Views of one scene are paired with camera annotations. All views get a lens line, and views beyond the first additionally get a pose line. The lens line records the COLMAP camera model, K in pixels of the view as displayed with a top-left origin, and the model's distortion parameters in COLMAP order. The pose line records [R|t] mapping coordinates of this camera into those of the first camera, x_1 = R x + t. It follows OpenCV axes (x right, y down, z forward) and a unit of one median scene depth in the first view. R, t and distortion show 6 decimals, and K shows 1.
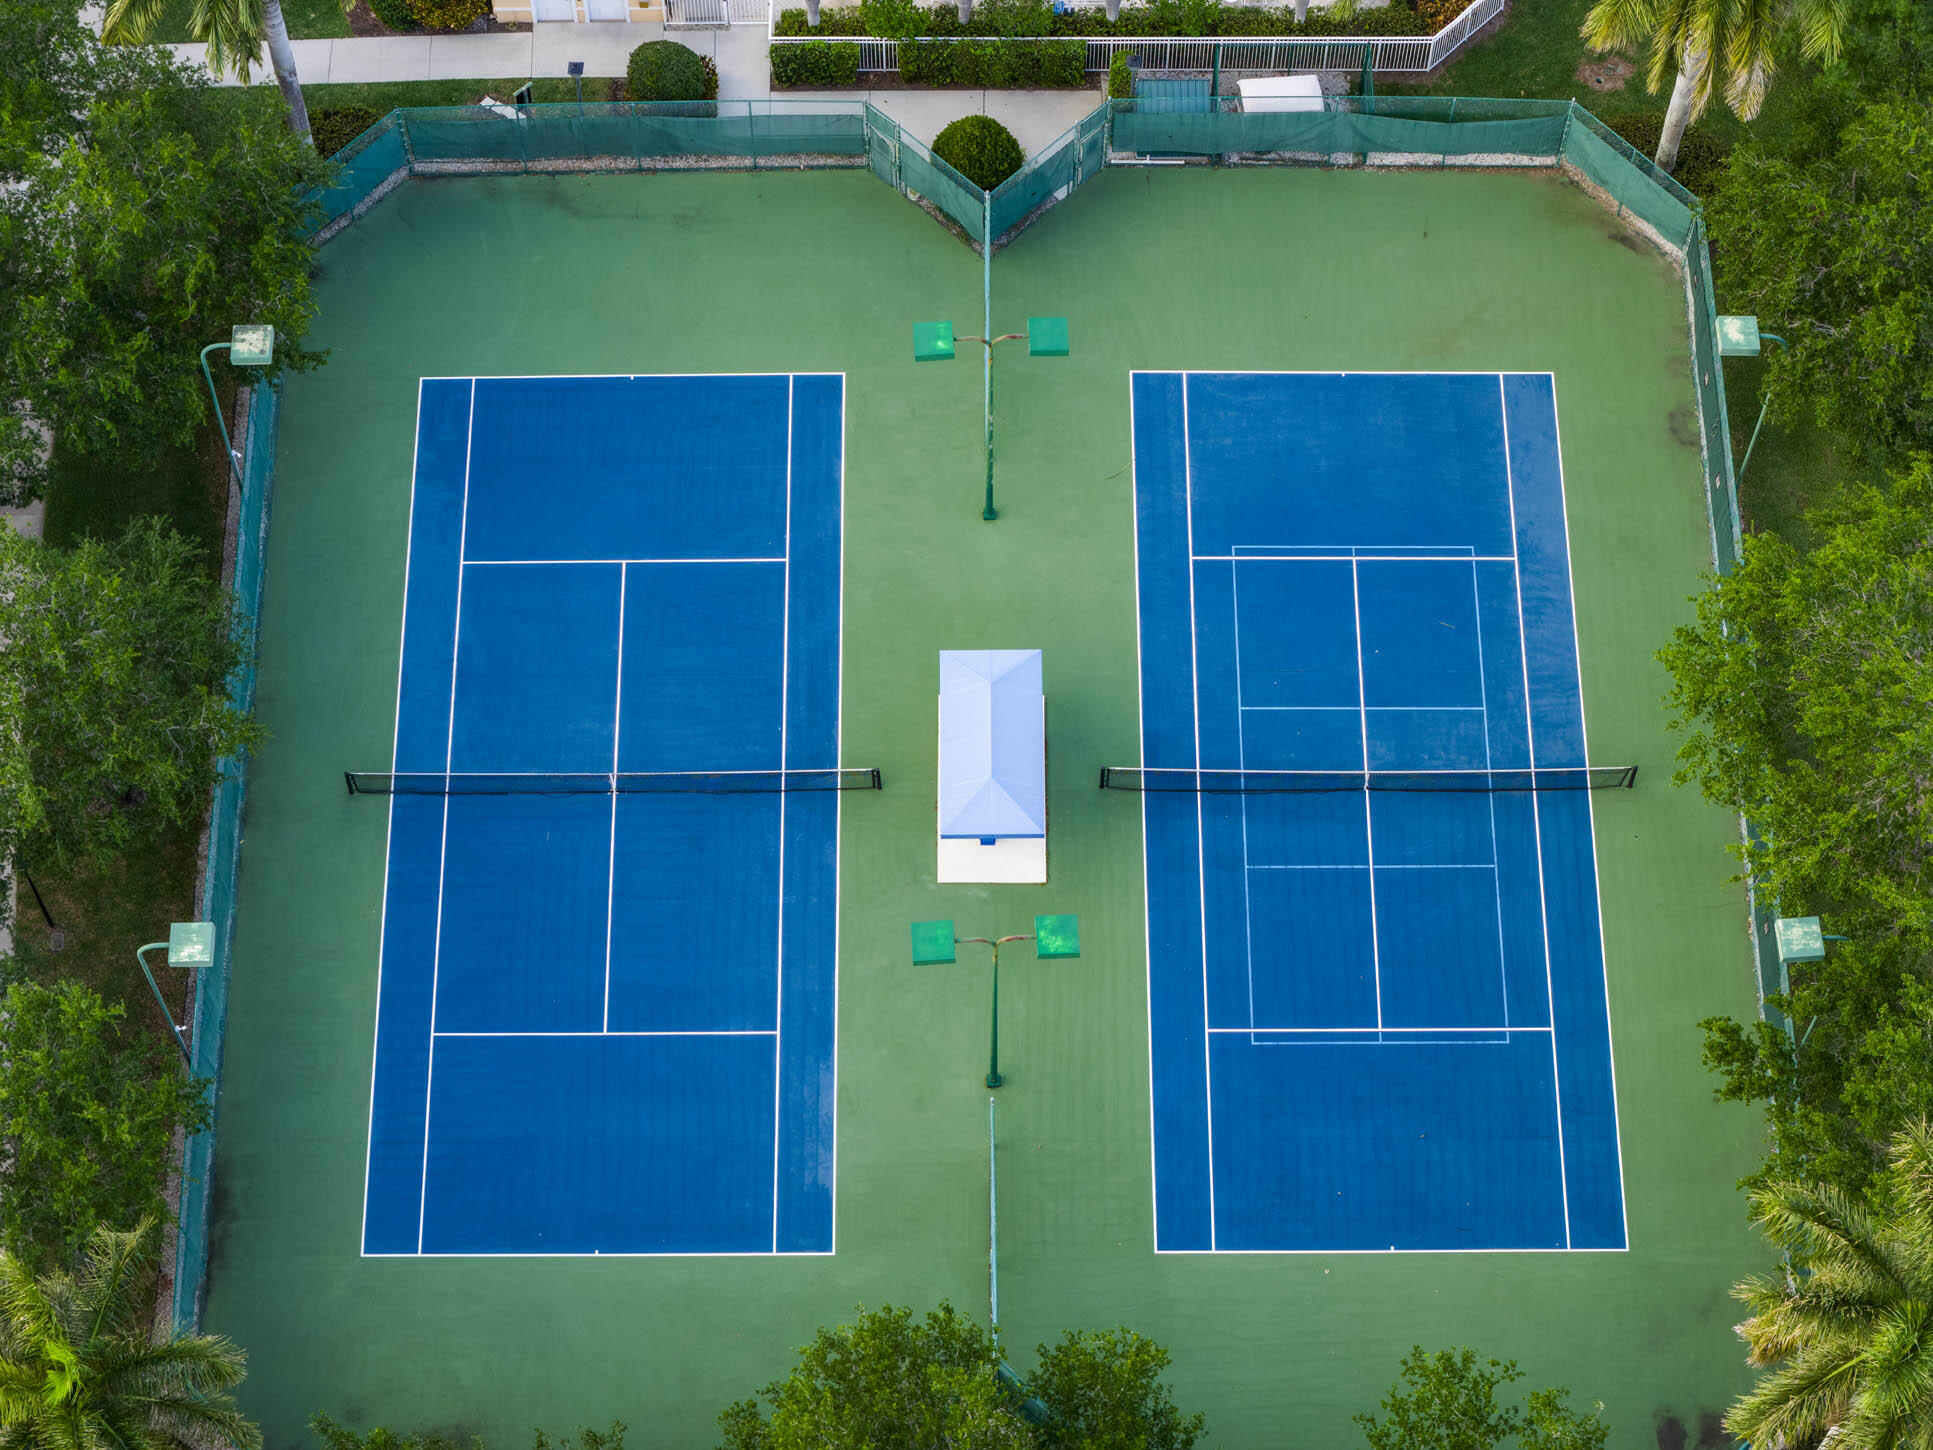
lens RADIAL K [[3851.2, 0, 966.5], [0, 3851.2, 725.0], [0, 0, 1]] dist [-0.217521, 0.087539]
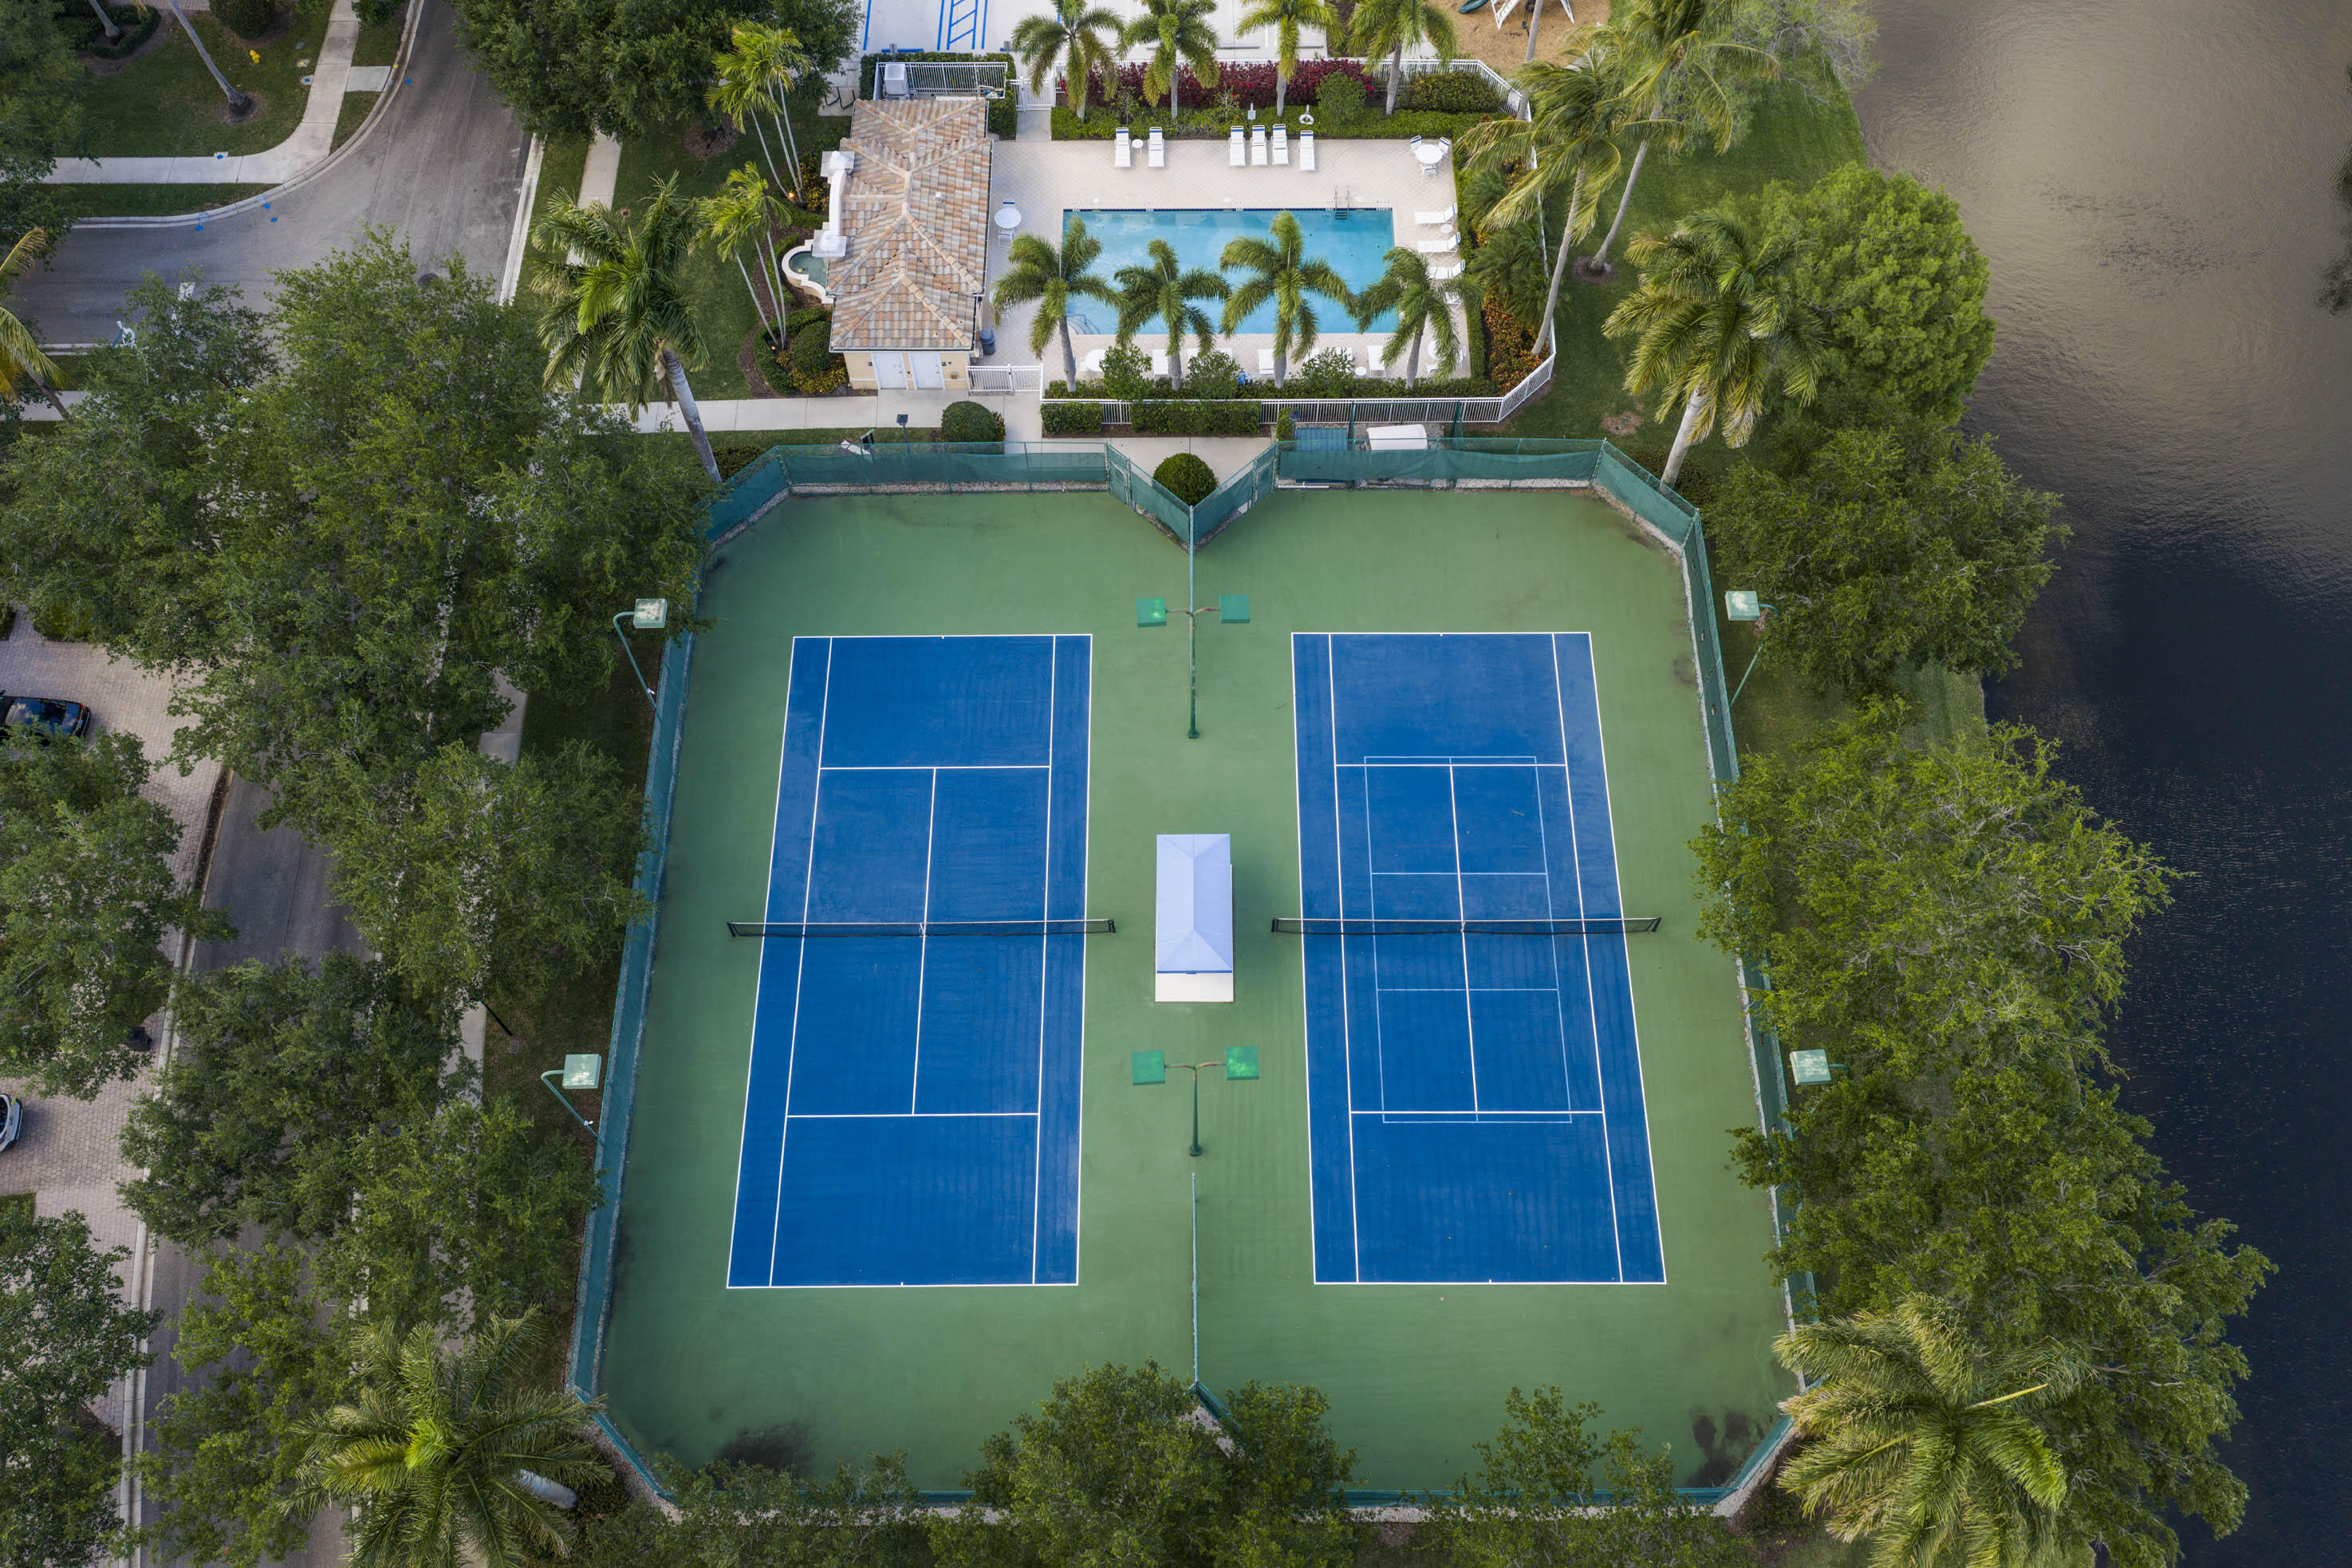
lens RADIAL K [[1895.9, 0, 1214.4], [0, 1895.9, 769.6], [0, 0, 1]] dist [0.002433, -0.000469]
pose [[0.999946, -0.001552, 0.010268, 0.006694], [0.001697, 0.999900, -0.014062, -0.032079], [-0.010245, 0.014079, 0.999848, 0.302760]]
